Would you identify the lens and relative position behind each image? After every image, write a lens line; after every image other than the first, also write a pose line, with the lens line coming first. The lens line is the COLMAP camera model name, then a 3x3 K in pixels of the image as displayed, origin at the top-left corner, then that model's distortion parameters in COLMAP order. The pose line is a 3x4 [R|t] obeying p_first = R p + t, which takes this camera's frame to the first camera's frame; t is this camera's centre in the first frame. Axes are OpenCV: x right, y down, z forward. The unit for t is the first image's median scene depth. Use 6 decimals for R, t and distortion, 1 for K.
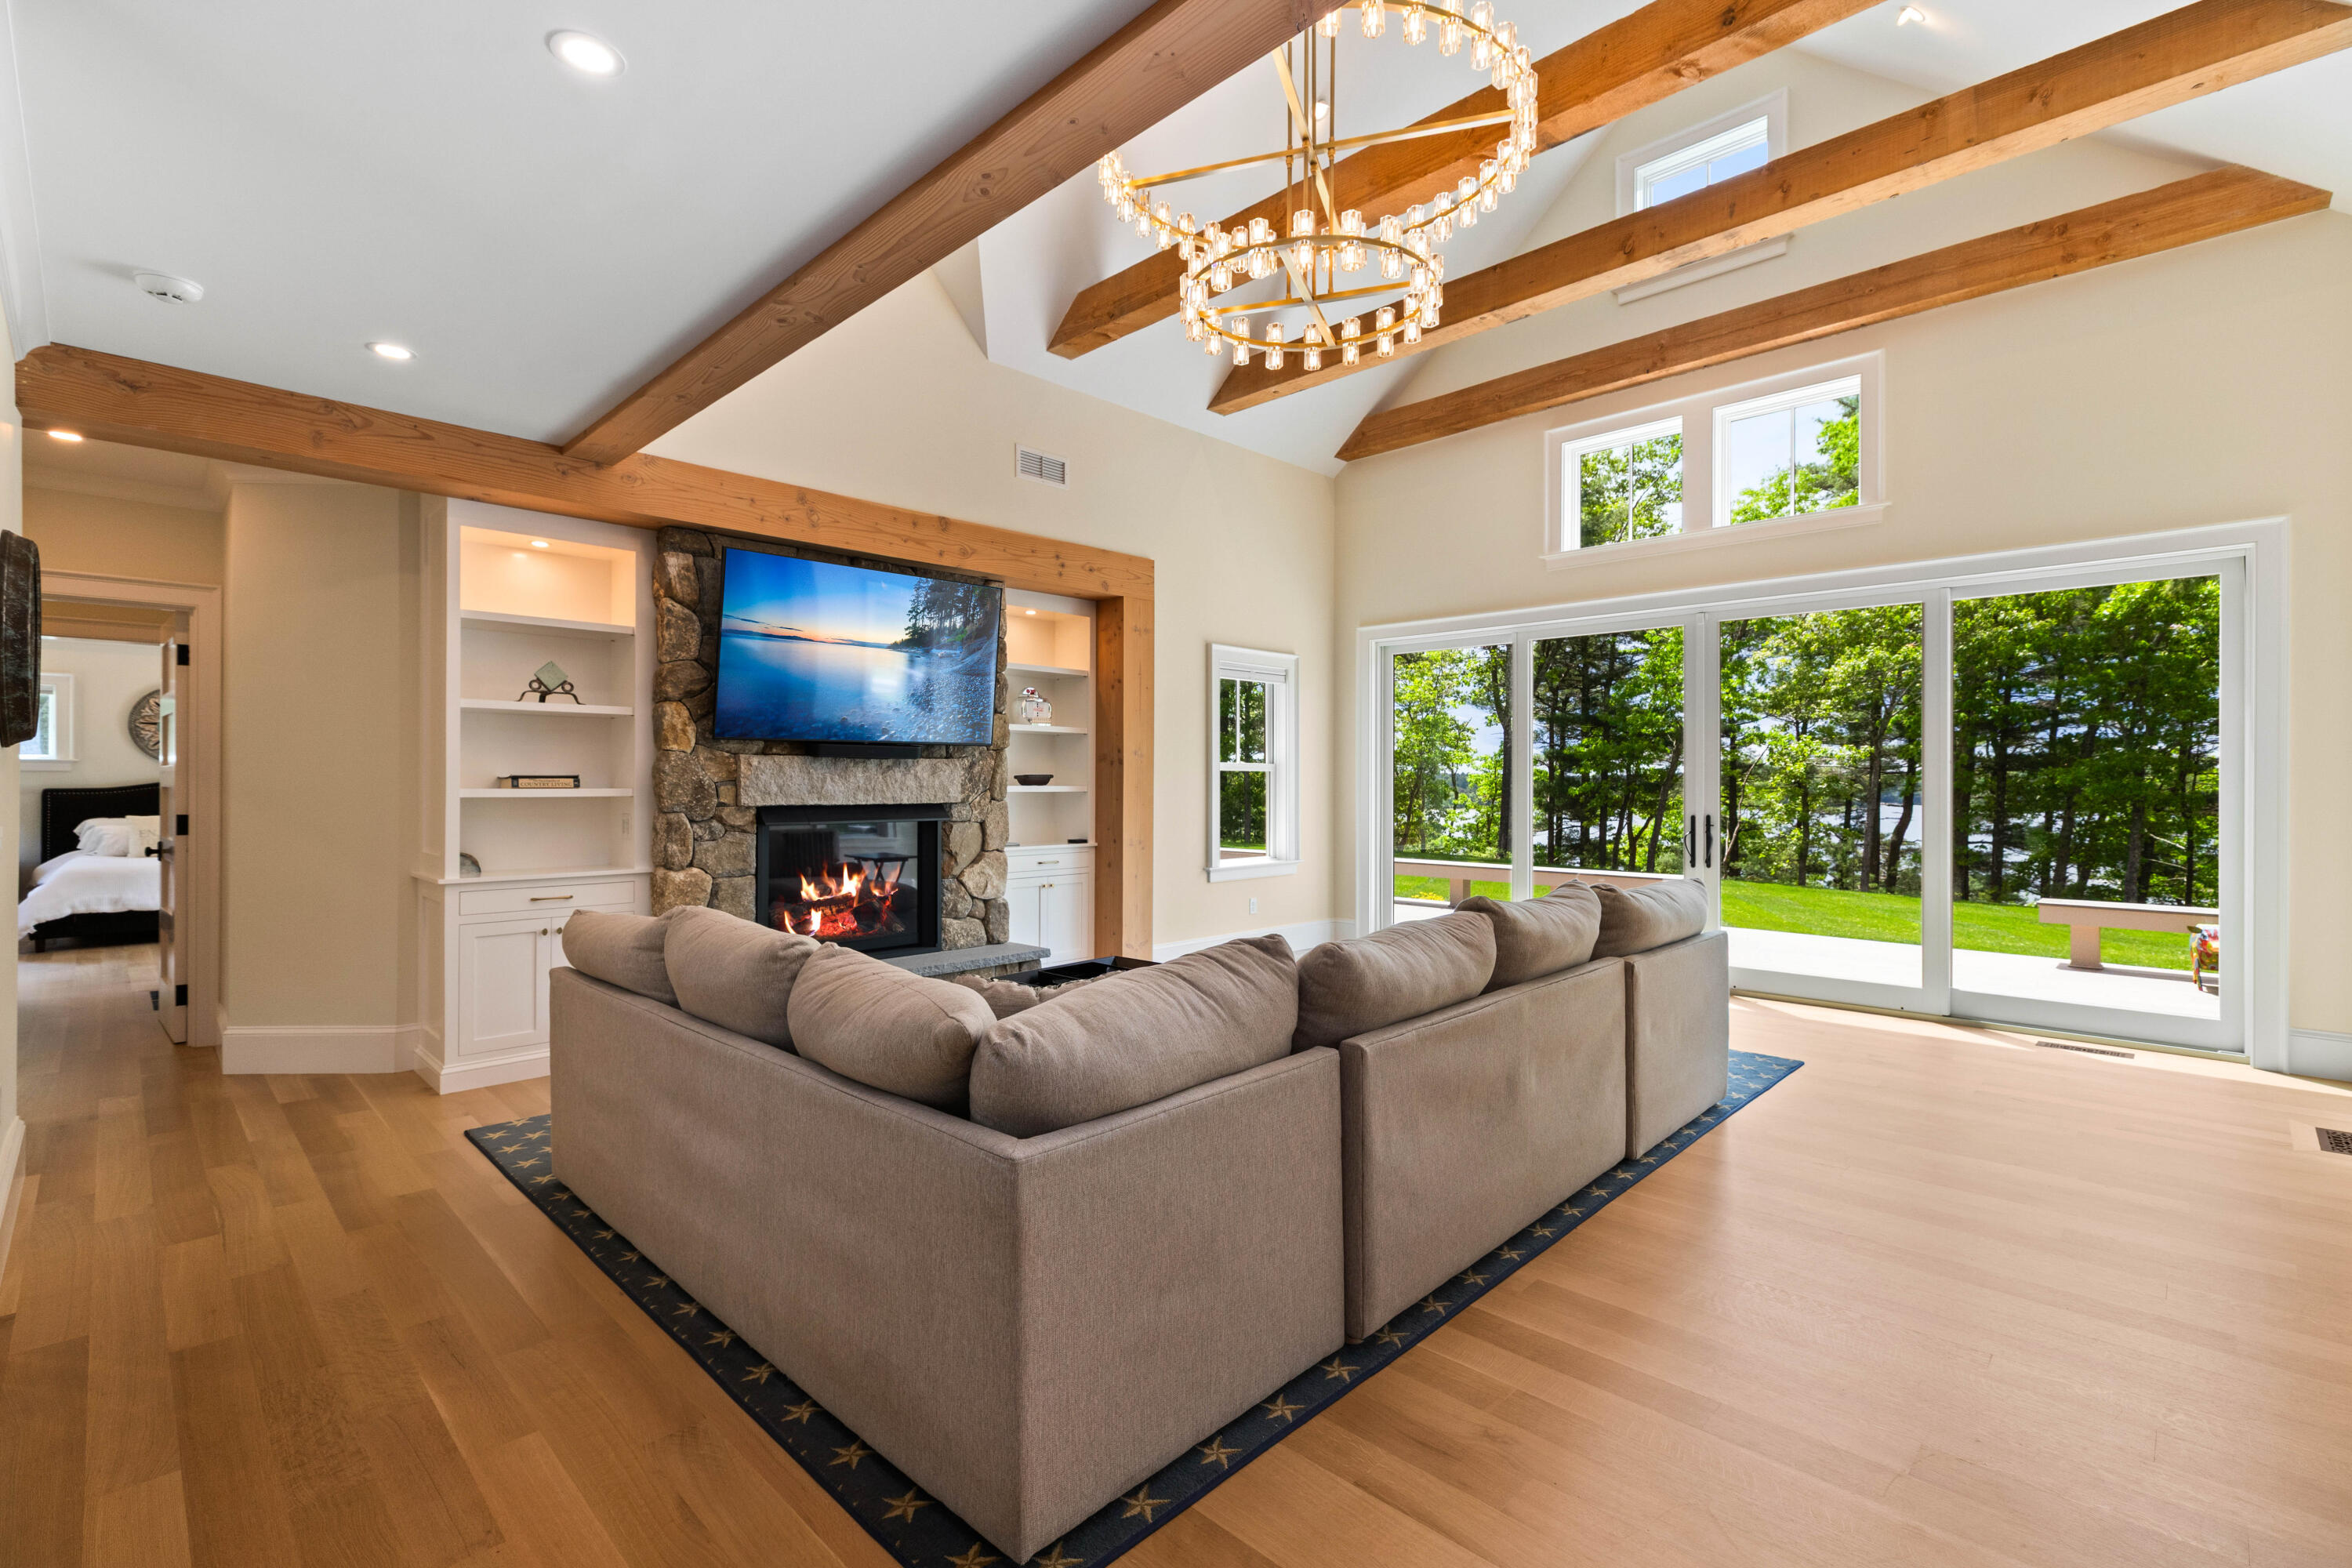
lens RADIAL K [[1047.3, 0, 1180.3], [0, 1047.3, 773.8], [0, 0, 1]] dist [0.000386, 0.000299]
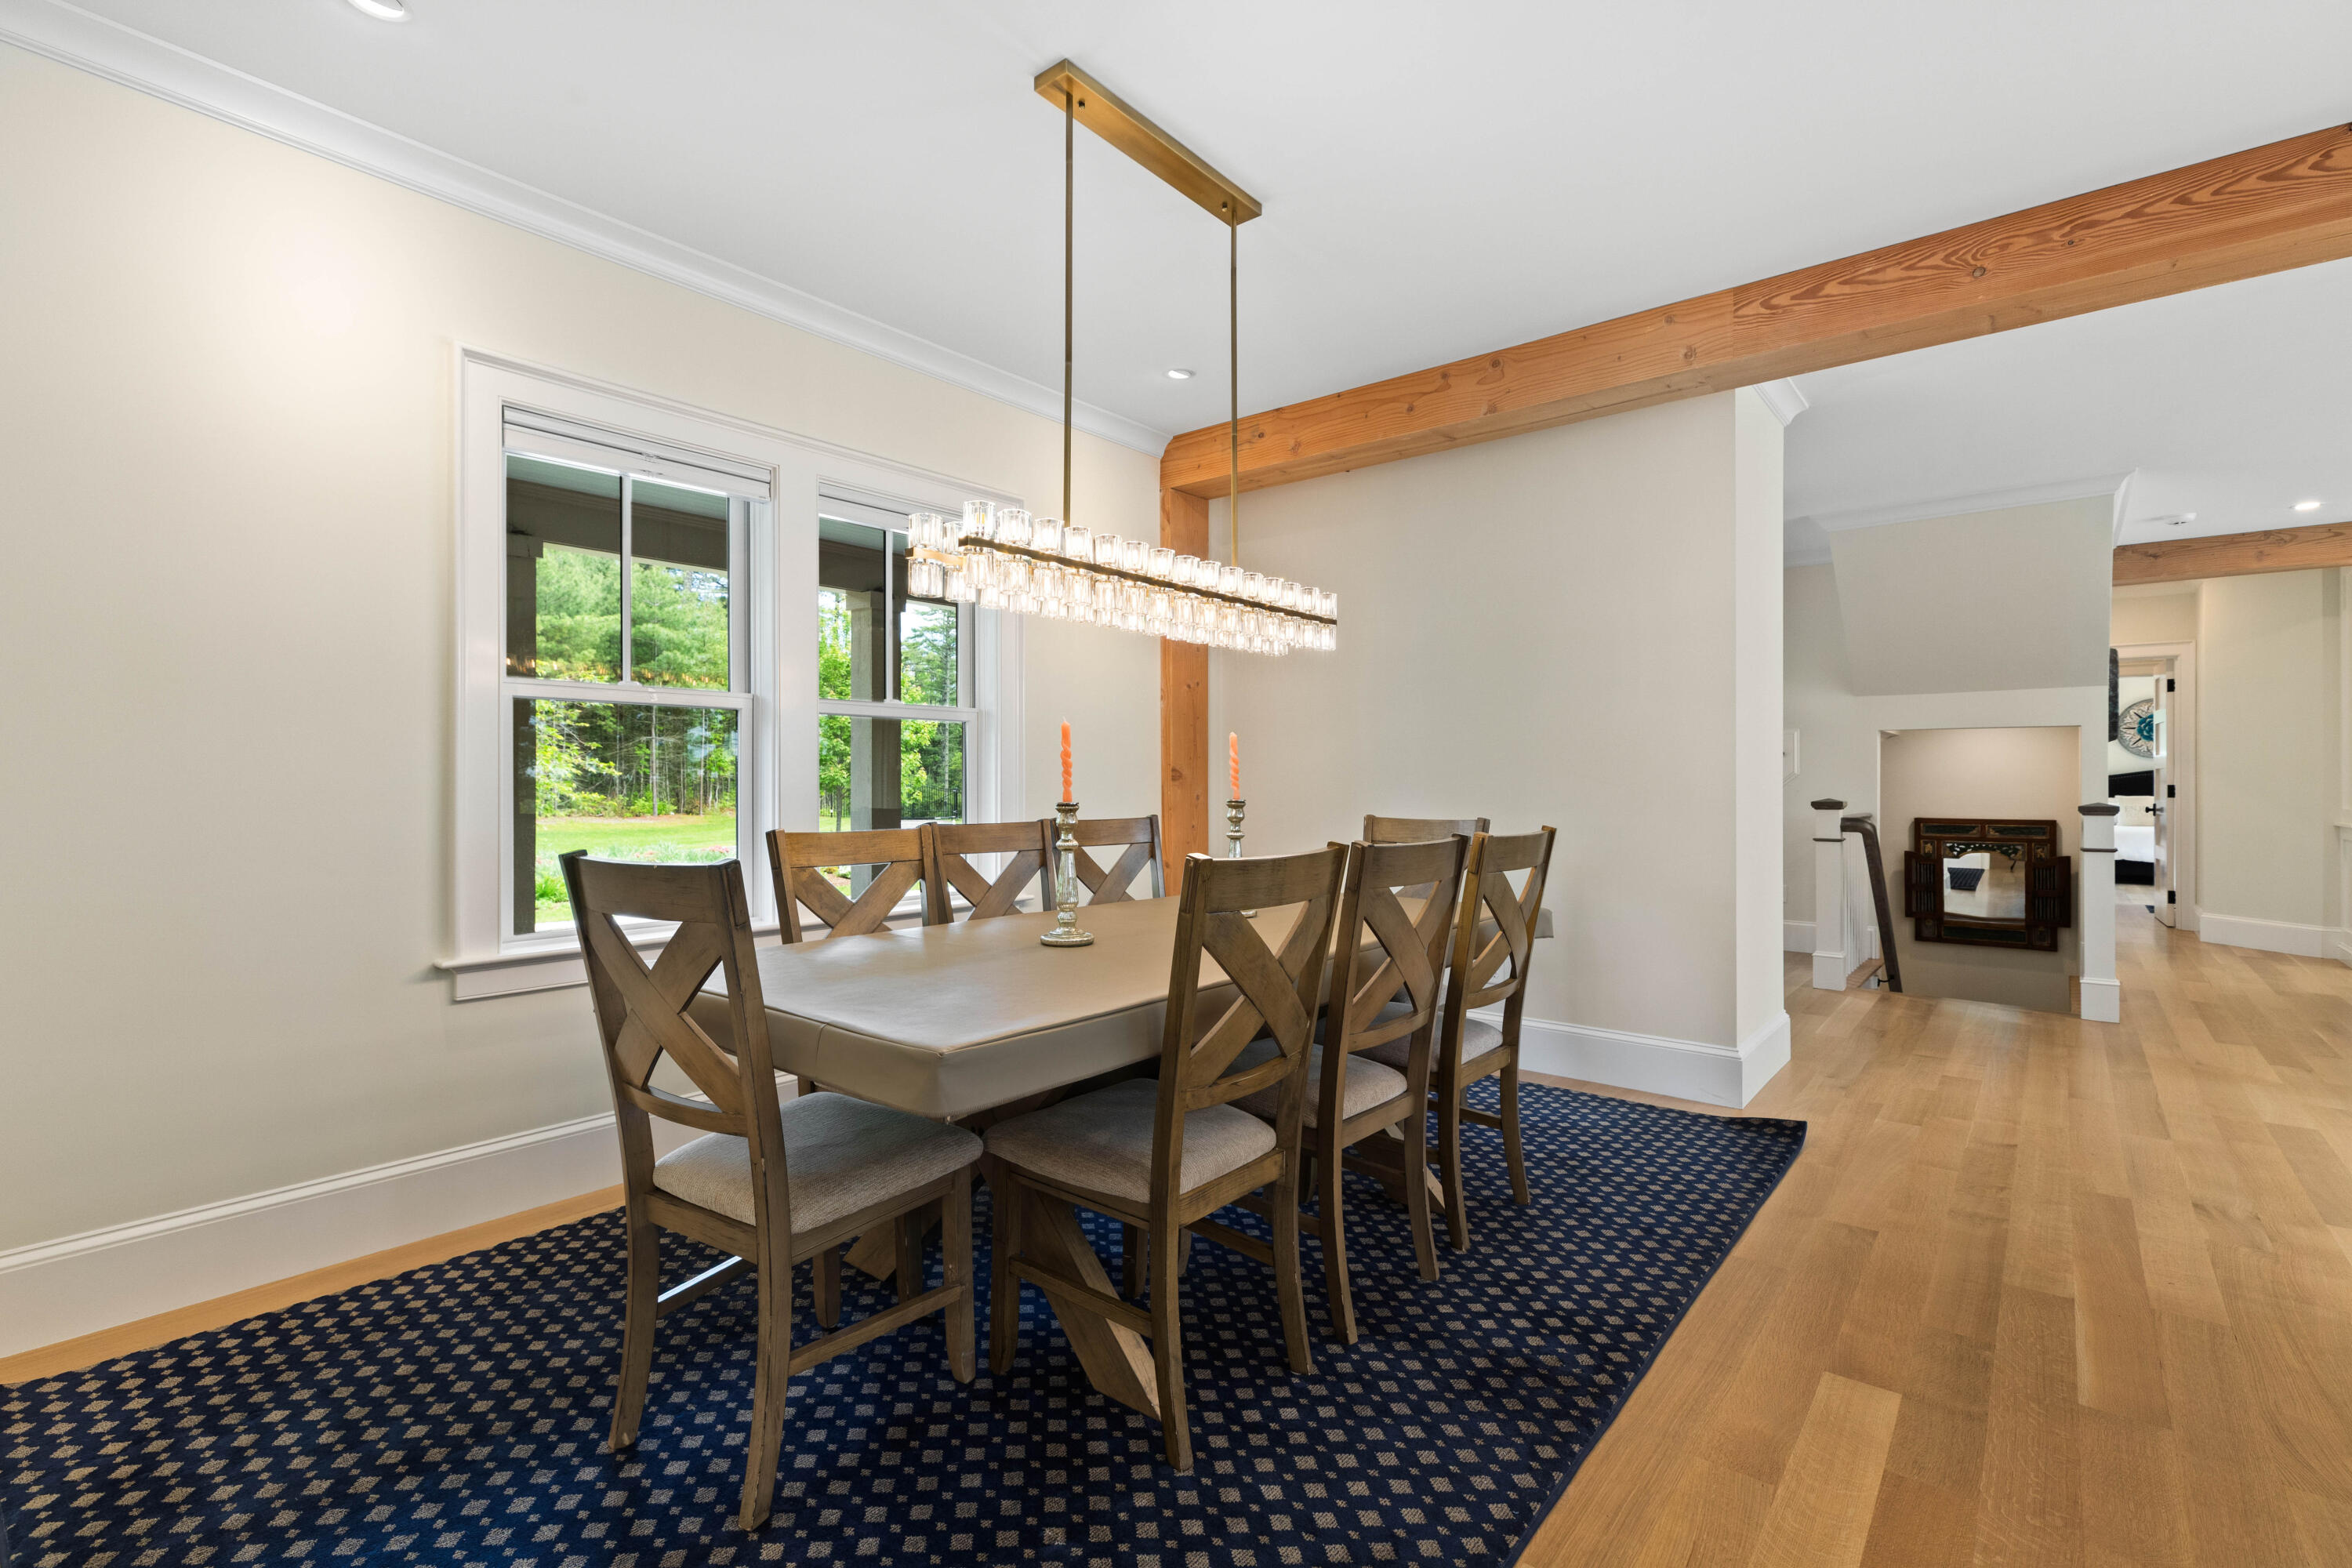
lens RADIAL K [[1047.3, 0, 1180.3], [0, 1047.3, 773.8], [0, 0, 1]] dist [0.000386, 0.000299]
pose [[0.073110, -0.007602, -0.997295, 0.580600], [-0.002318, 0.999967, -0.007793, 0.040987], [0.997321, 0.002881, 0.073090, -0.680571]]
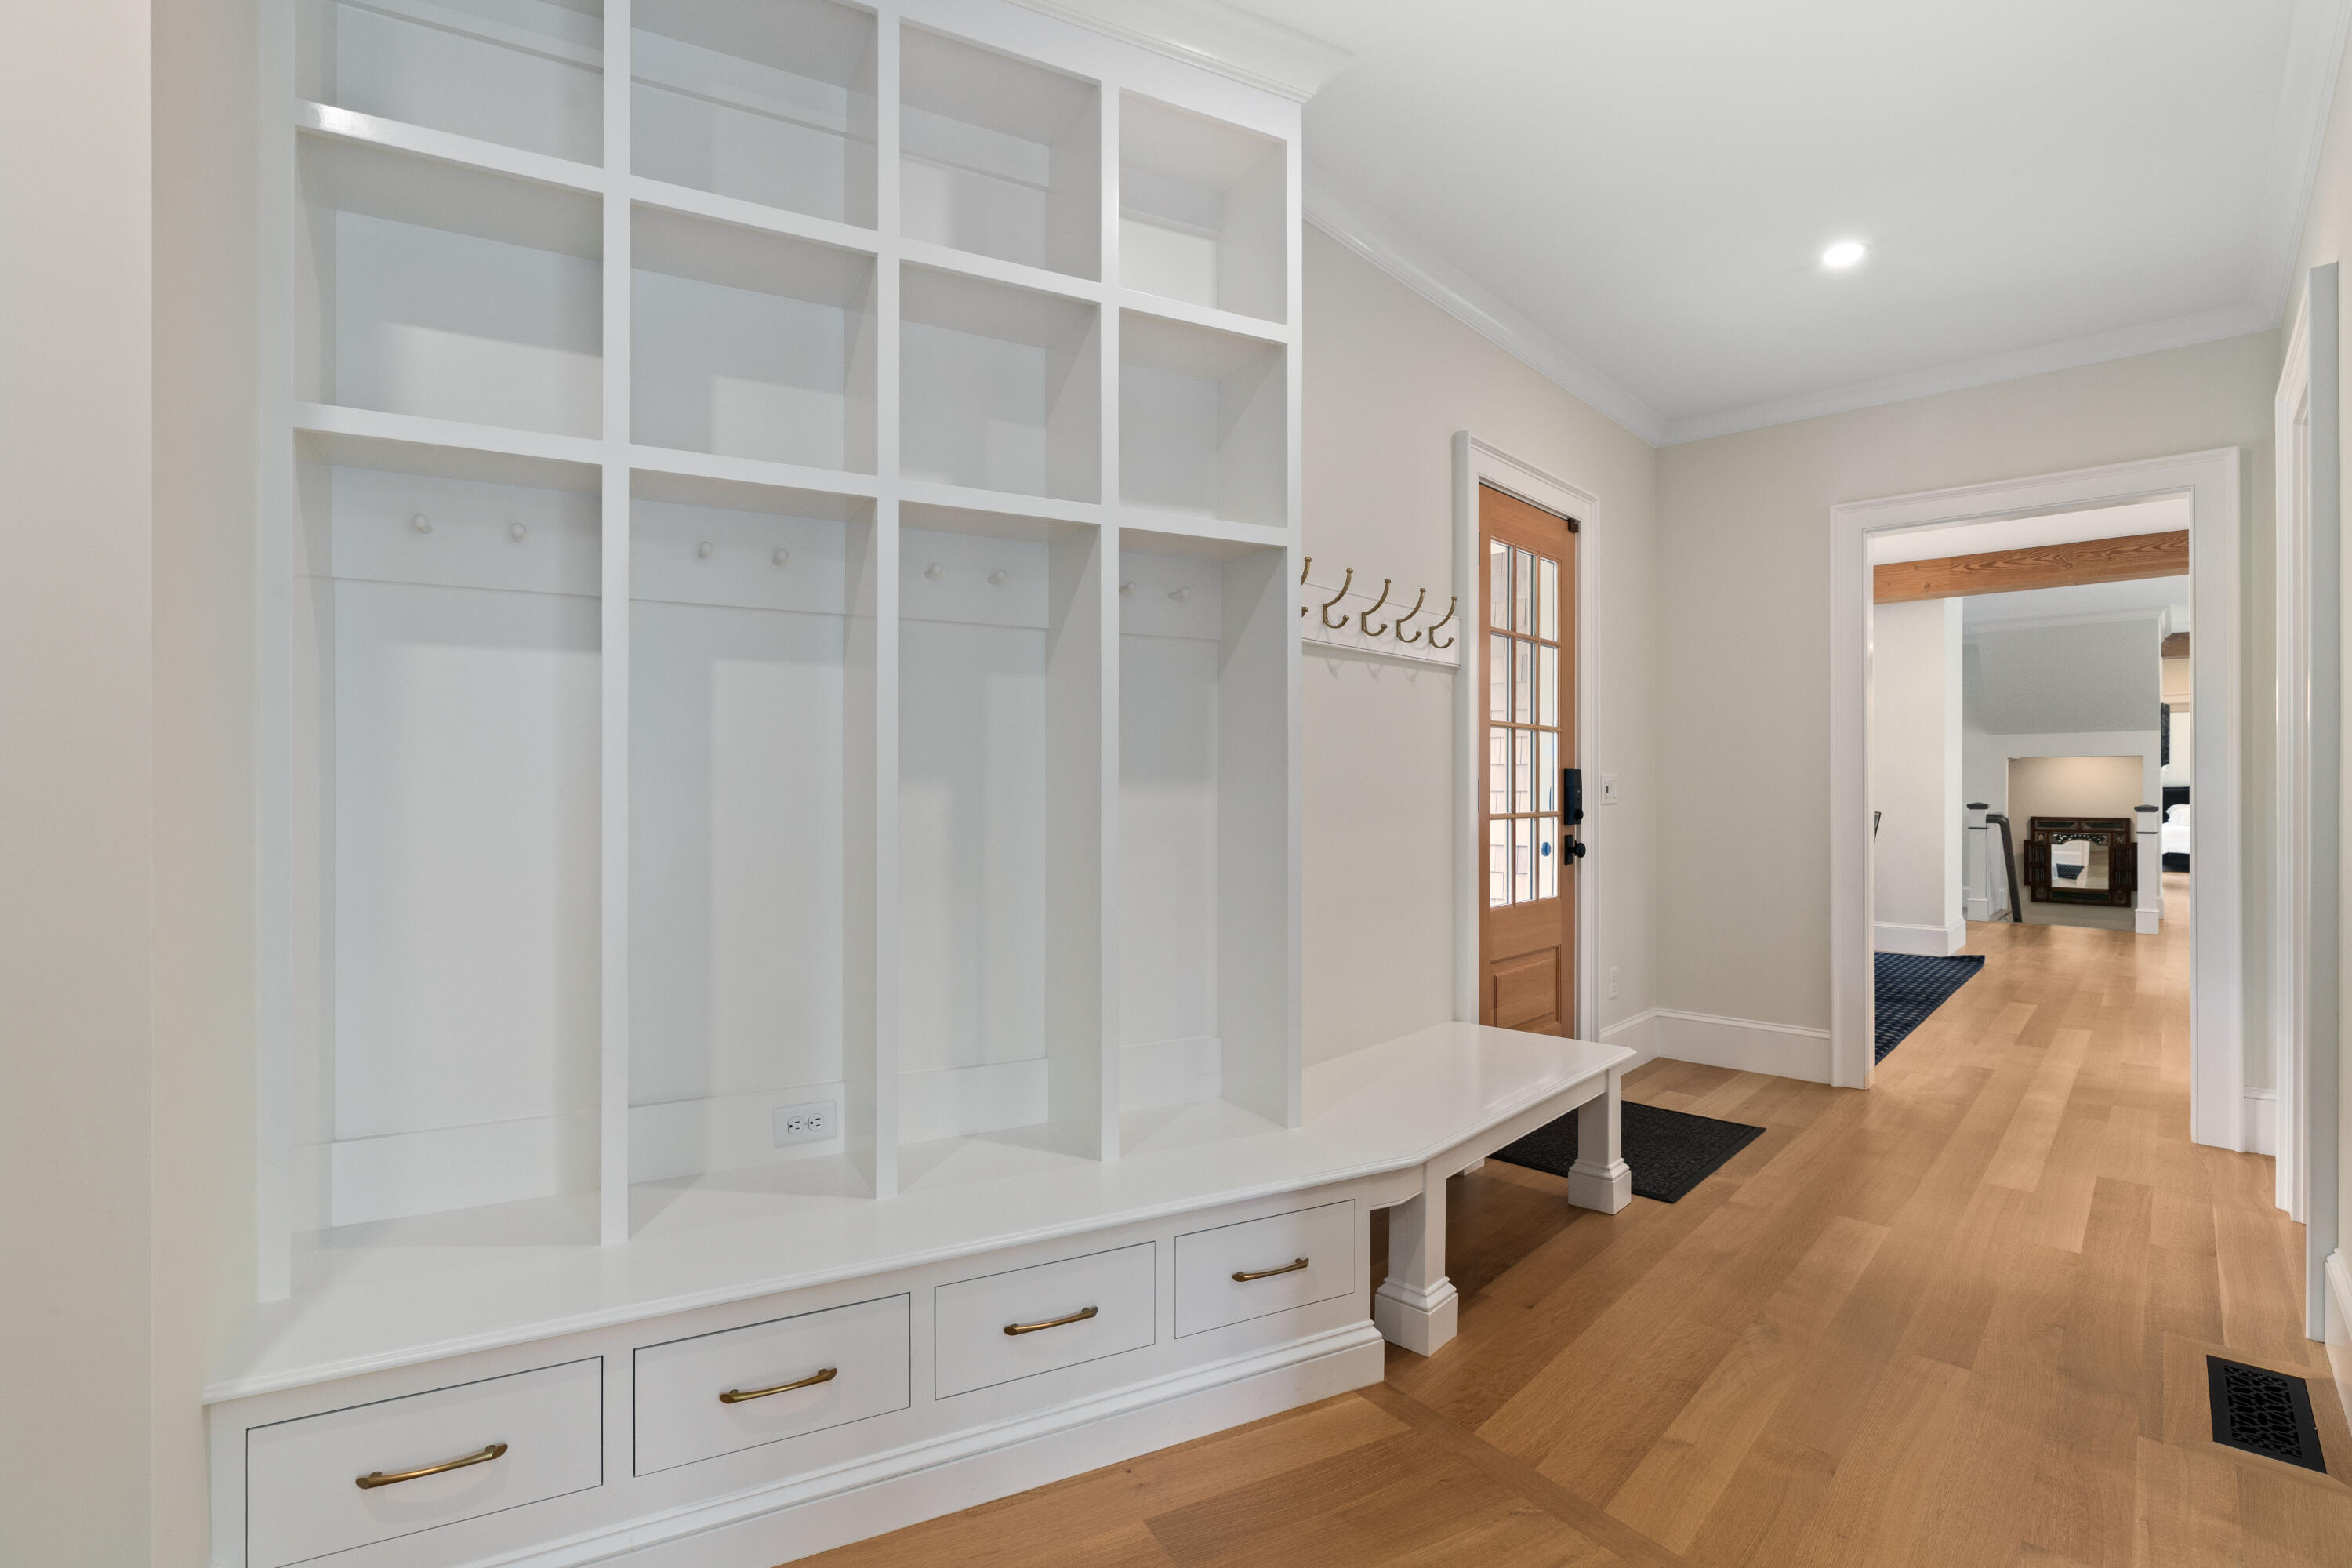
lens RADIAL K [[1094.7, 0, 1187.0], [0, 1094.7, 779.7], [0, 0, 1]] dist [-0.001984, -0.000879]
pose [[0.034123, -0.006023, -0.999399, 1.784713], [-0.003676, 0.999974, -0.006152, 0.030943], [0.999411, 0.003884, 0.034100, -1.704067]]
